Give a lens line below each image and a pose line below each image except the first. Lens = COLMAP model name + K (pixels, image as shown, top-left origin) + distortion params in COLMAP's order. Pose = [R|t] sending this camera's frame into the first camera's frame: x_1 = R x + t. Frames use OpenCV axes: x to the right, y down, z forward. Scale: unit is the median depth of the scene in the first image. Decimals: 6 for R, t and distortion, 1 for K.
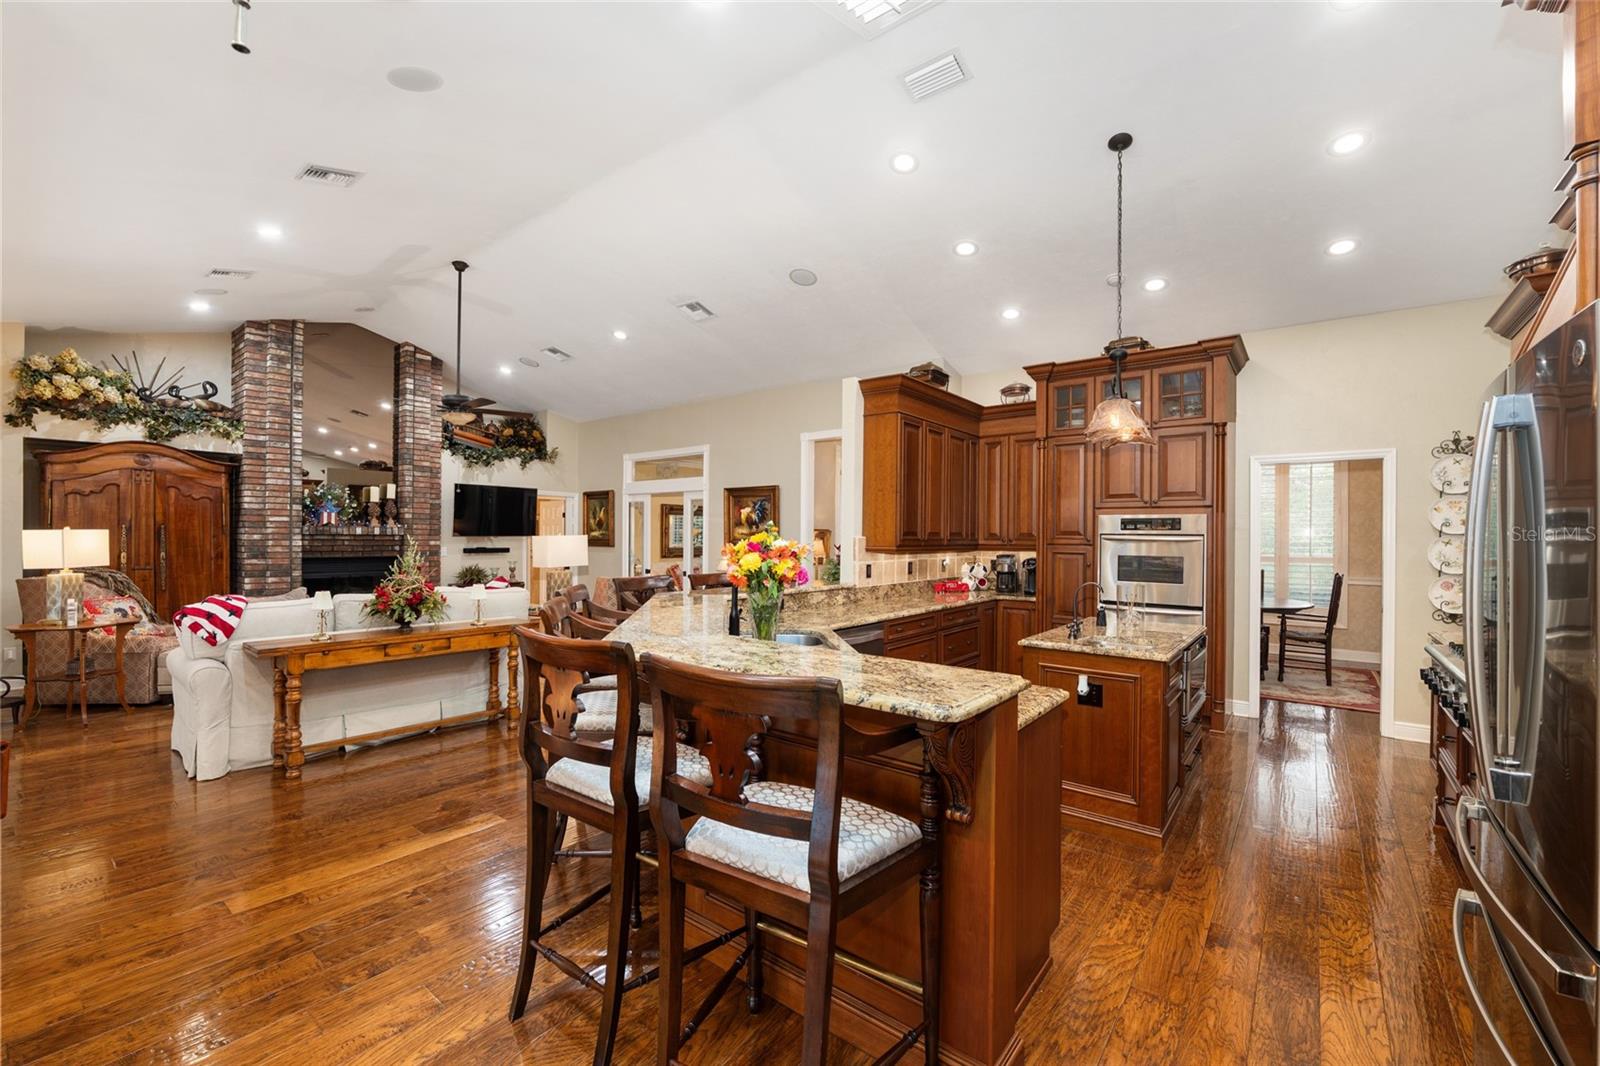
lens RADIAL K [[658.7, 0, 789.0], [0, 658.7, 534.2], [0, 0, 1]] dist [-0.004635, -0.000407]
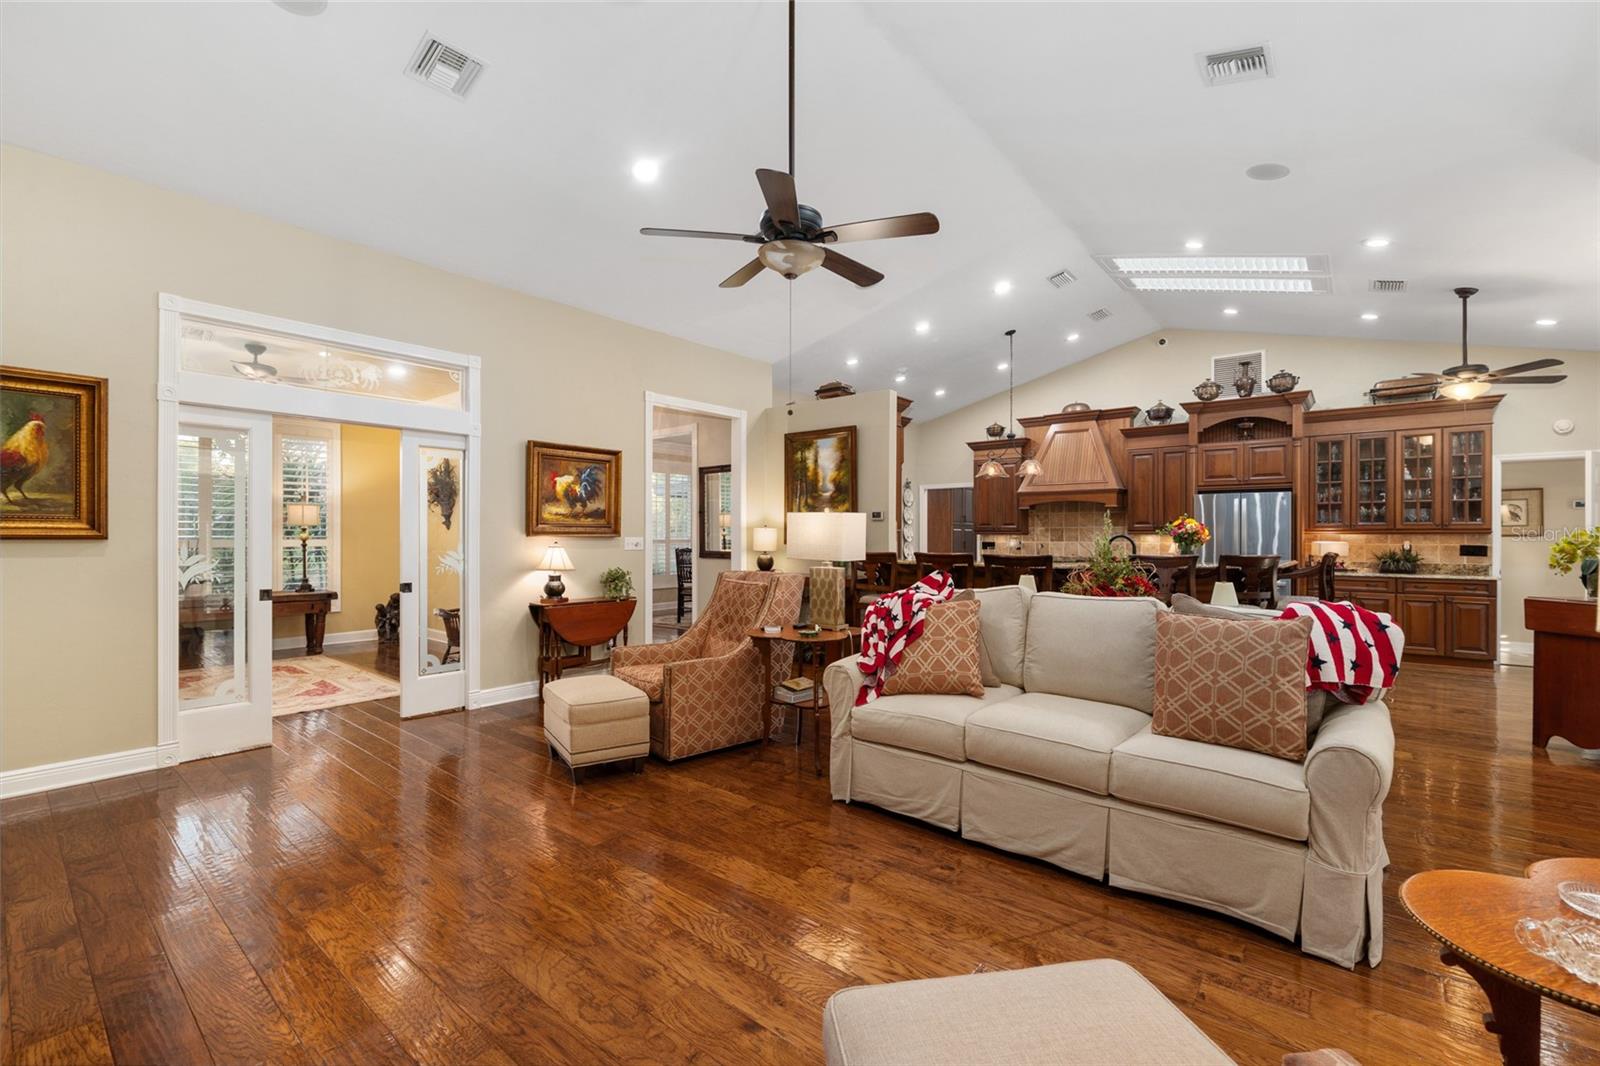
lens RADIAL K [[692.0, 0, 793.4], [0, 692.0, 537.4], [0, 0, 1]] dist [-0.001925, -0.001019]
pose [[0.008727, -0.008509, 0.999926, -0.850801], [-0.006175, 0.999944, 0.008563, 0.017227], [-0.999943, -0.006249, 0.008674, 0.841856]]
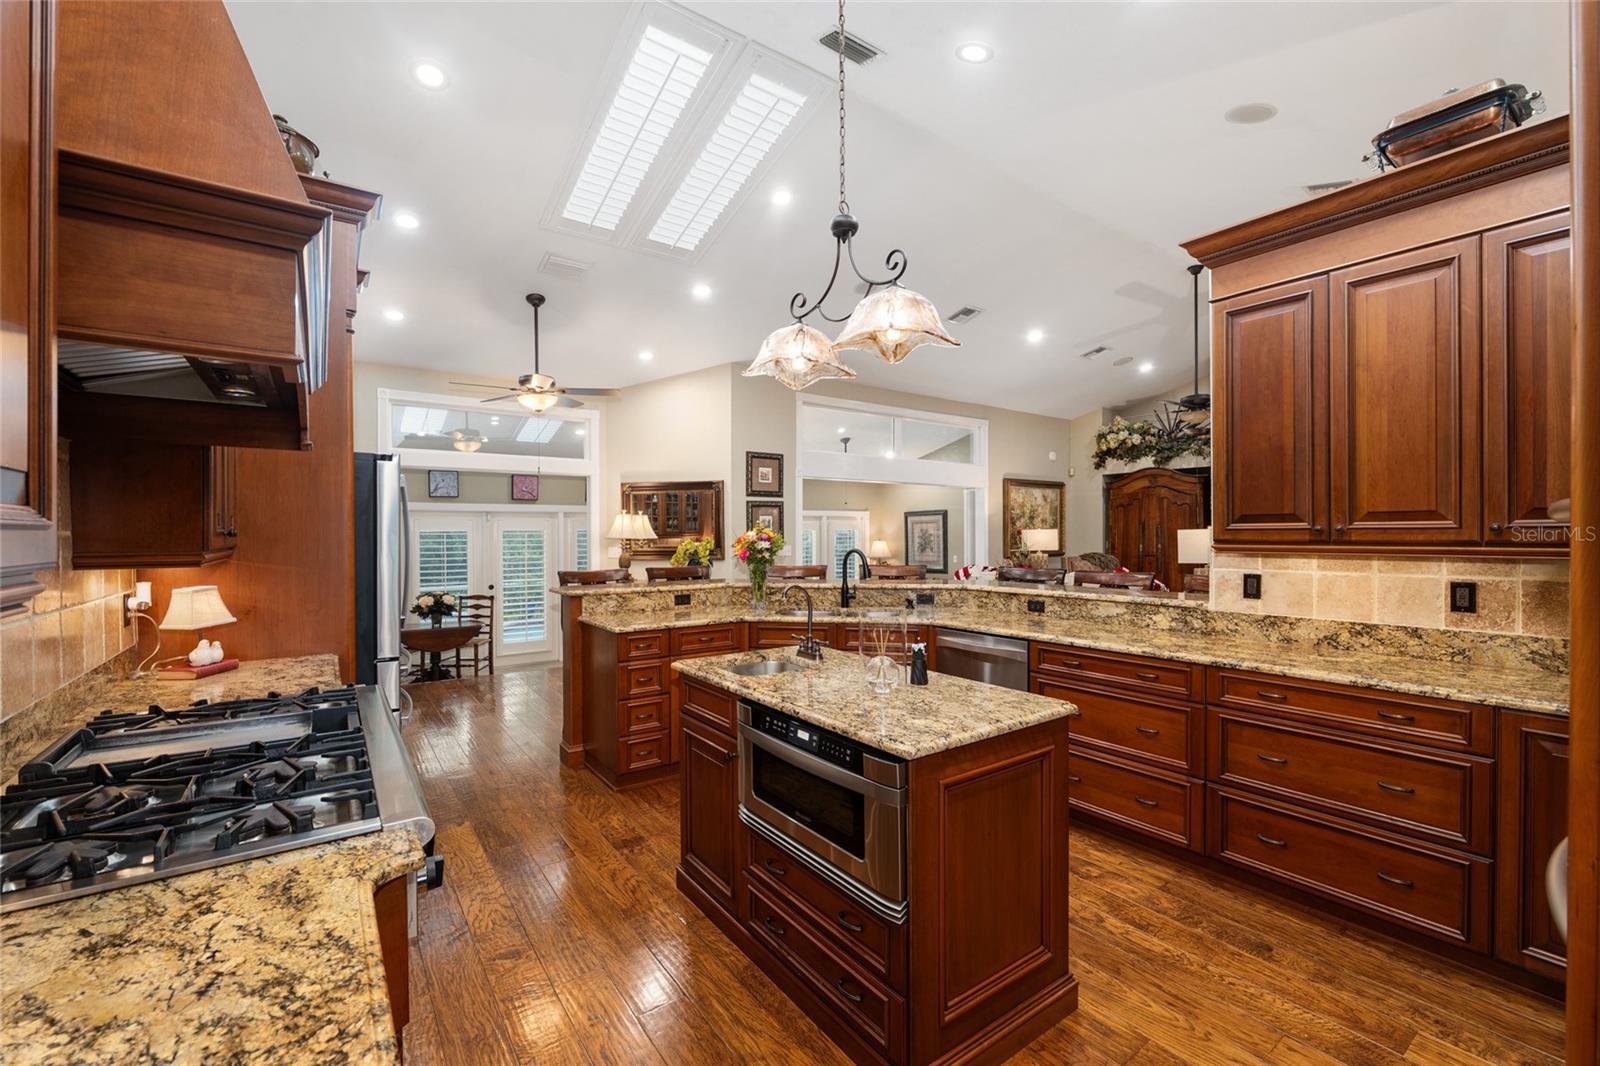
lens RADIAL K [[658.7, 0, 802.0], [0, 658.7, 537.5], [0, 0, 1]] dist [-0.004635, -0.000407]
pose [[-0.259153, -0.000081, -0.965836, 0.556083], [0.005882, 0.999981, -0.001662, 0.009540], [0.965818, -0.006112, -0.259147, 0.565956]]
